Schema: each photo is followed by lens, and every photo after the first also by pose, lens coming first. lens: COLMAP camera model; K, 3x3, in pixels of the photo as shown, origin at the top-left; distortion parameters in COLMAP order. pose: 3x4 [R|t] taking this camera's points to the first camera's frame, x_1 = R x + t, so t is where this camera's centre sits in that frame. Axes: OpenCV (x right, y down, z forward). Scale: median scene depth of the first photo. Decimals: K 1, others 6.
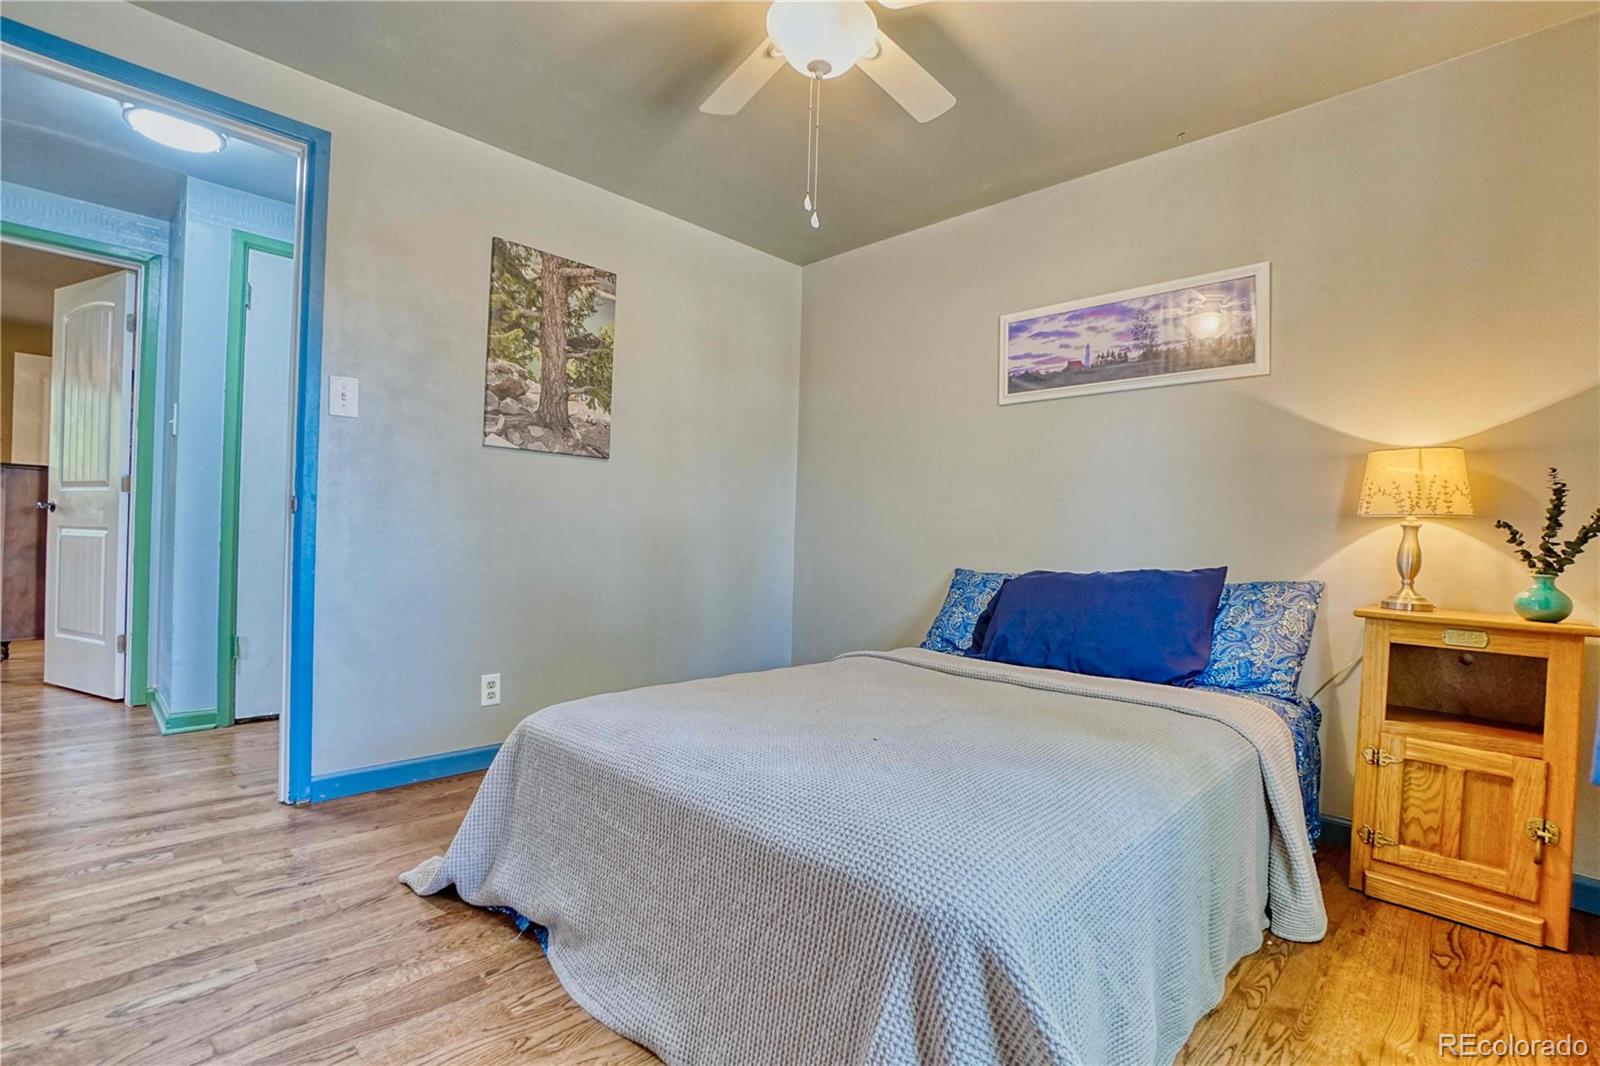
lens RADIAL K [[722.1, 0, 800.4], [0, 722.1, 533.9], [0, 0, 1]] dist [-0.044360, 0.008812]
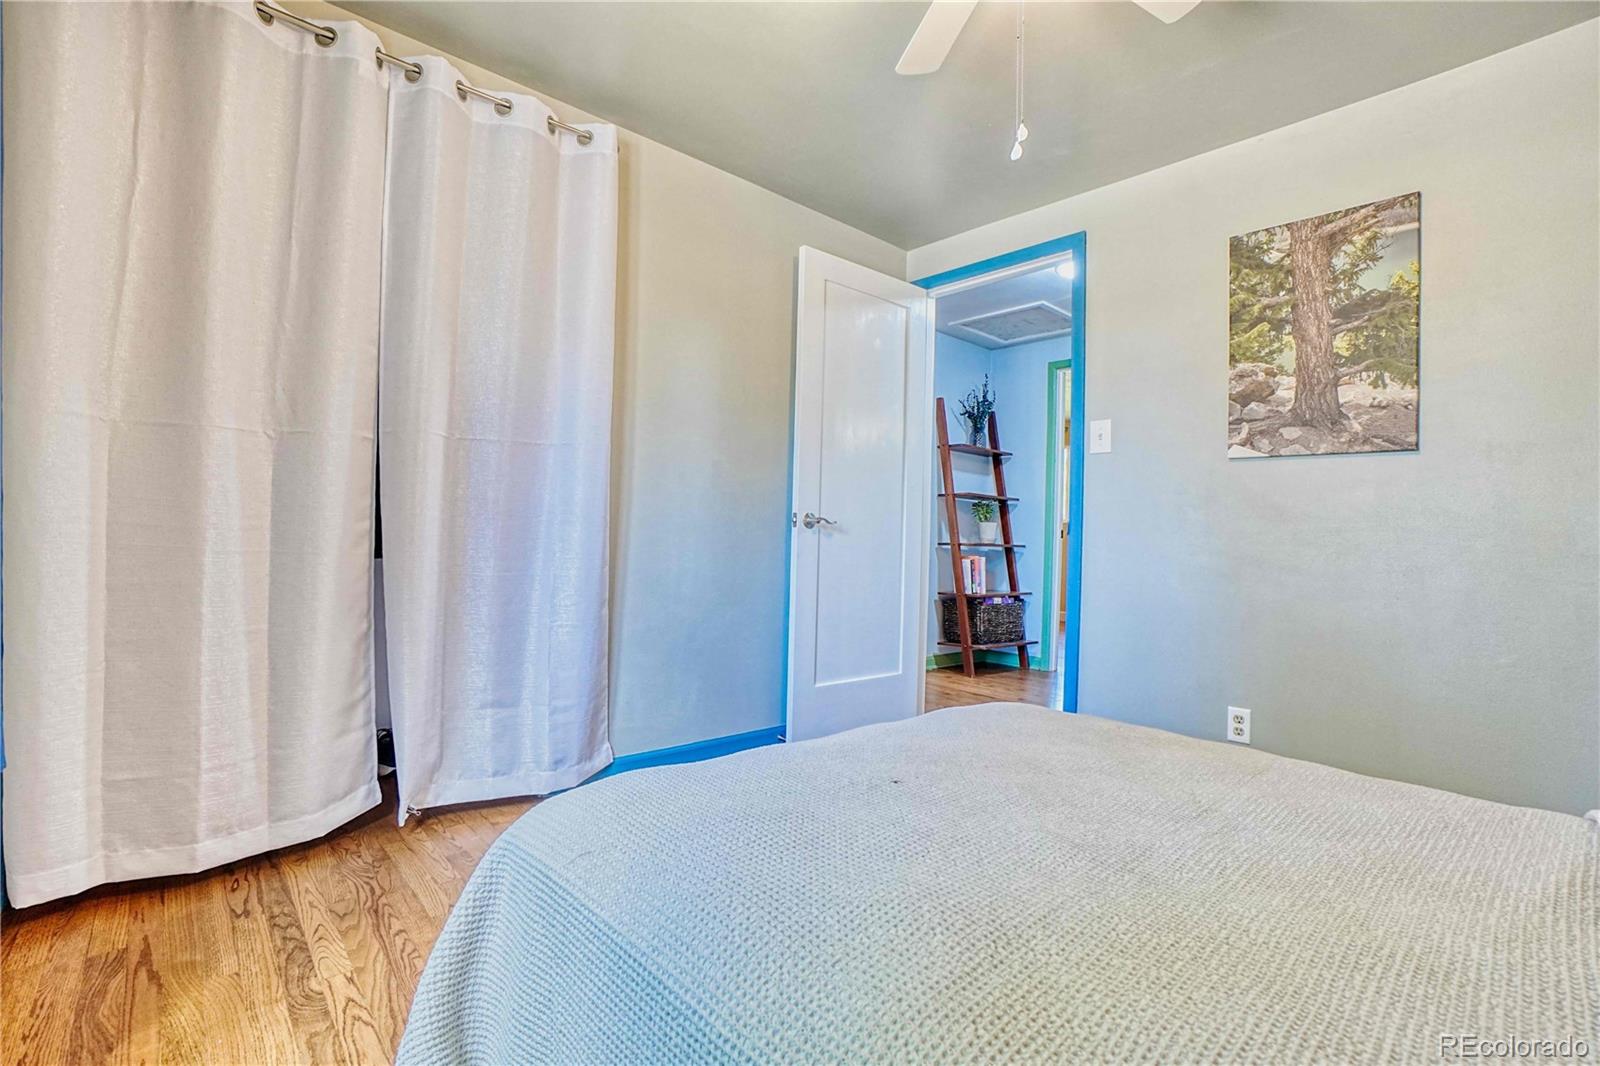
lens RADIAL K [[722.1, 0, 800.0], [0, 722.1, 530.5], [0, 0, 1]] dist [-0.044360, 0.008812]
pose [[-0.056567, -0.042899, -0.997477, 0.495084], [-0.038058, 0.998443, -0.040782, 0.028386], [0.997673, 0.035655, -0.058112, 0.474844]]
